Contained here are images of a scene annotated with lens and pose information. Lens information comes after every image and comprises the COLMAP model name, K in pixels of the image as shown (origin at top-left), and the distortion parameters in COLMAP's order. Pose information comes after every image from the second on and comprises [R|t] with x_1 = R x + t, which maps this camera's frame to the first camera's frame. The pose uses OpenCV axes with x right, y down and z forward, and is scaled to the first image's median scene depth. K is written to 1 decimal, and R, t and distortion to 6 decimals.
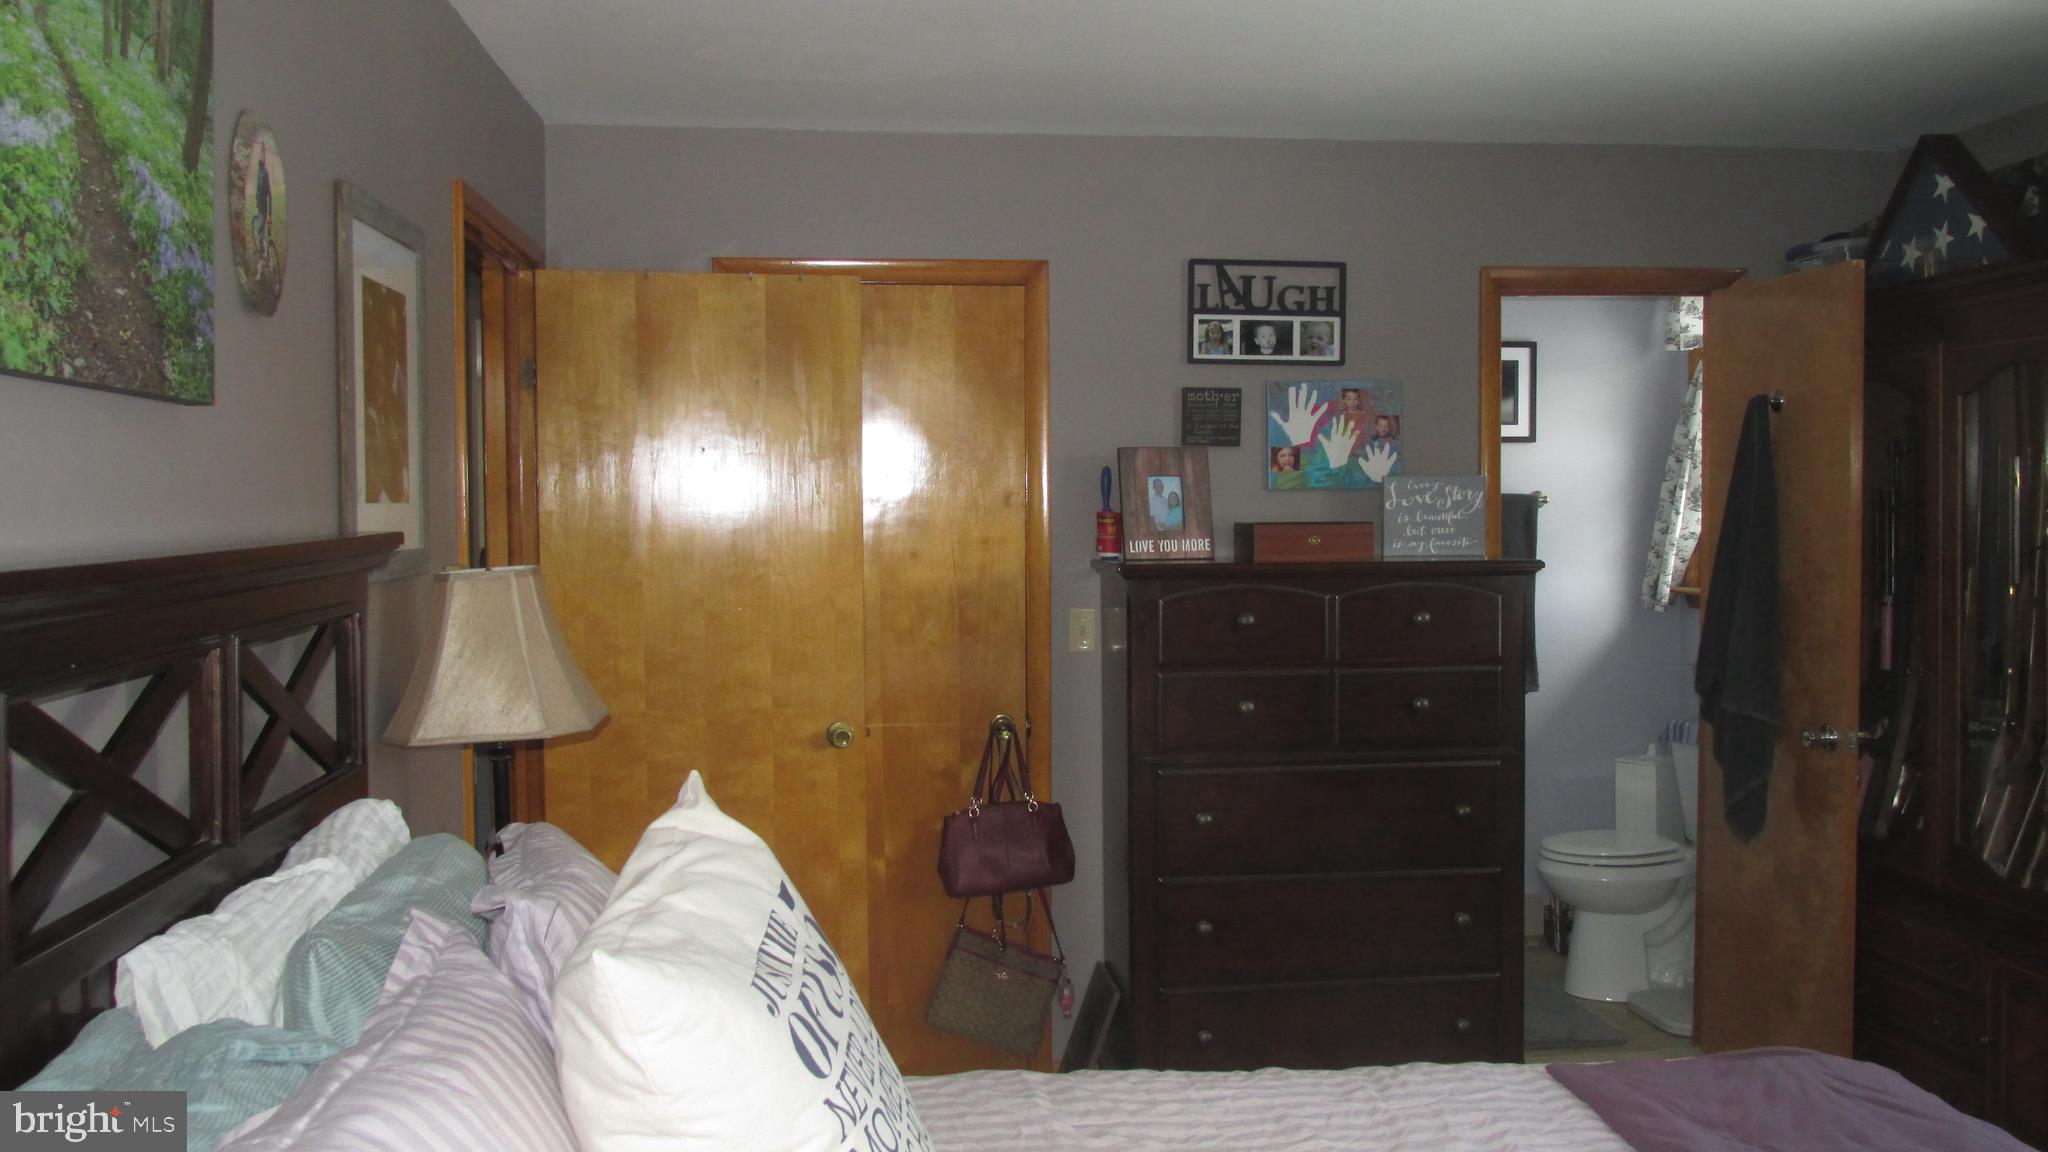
lens RADIAL K [[1718.6, 0, 1017.7], [0, 1718.6, 566.6], [0, 0, 1]] dist [-0.020469, 0.010131]
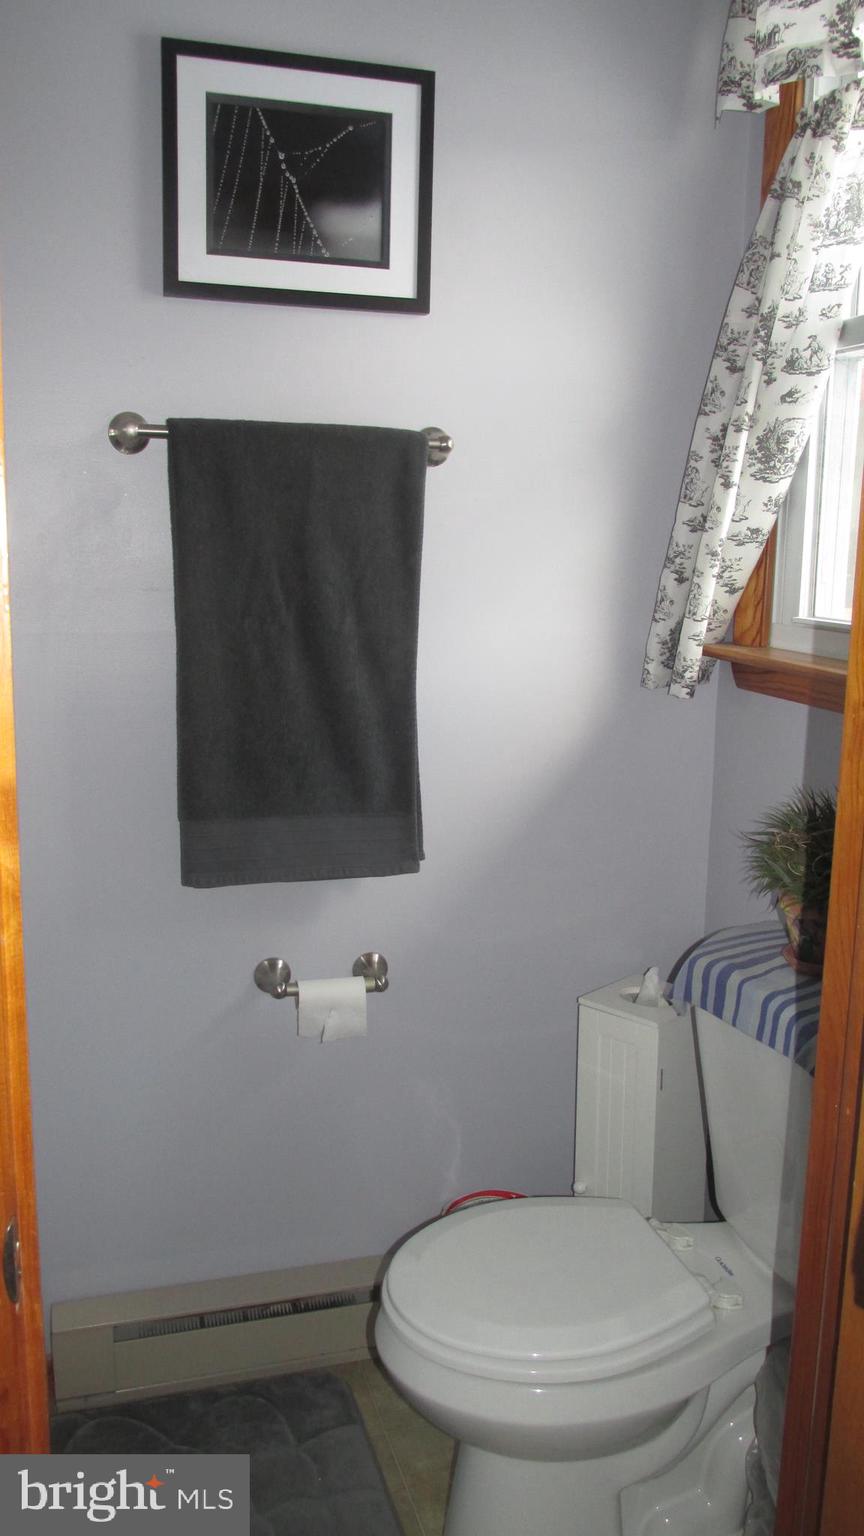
lens RADIAL K [[1288.9, 0, 434.0], [0, 1288.9, 774.0], [0, 0, 1]] dist [-0.020469, 0.010131]
pose [[0.984441, -0.009647, 0.175449, 0.245680], [-0.016632, 0.988893, 0.147693, -0.004336], [-0.174925, -0.148313, 0.973347, 0.664667]]
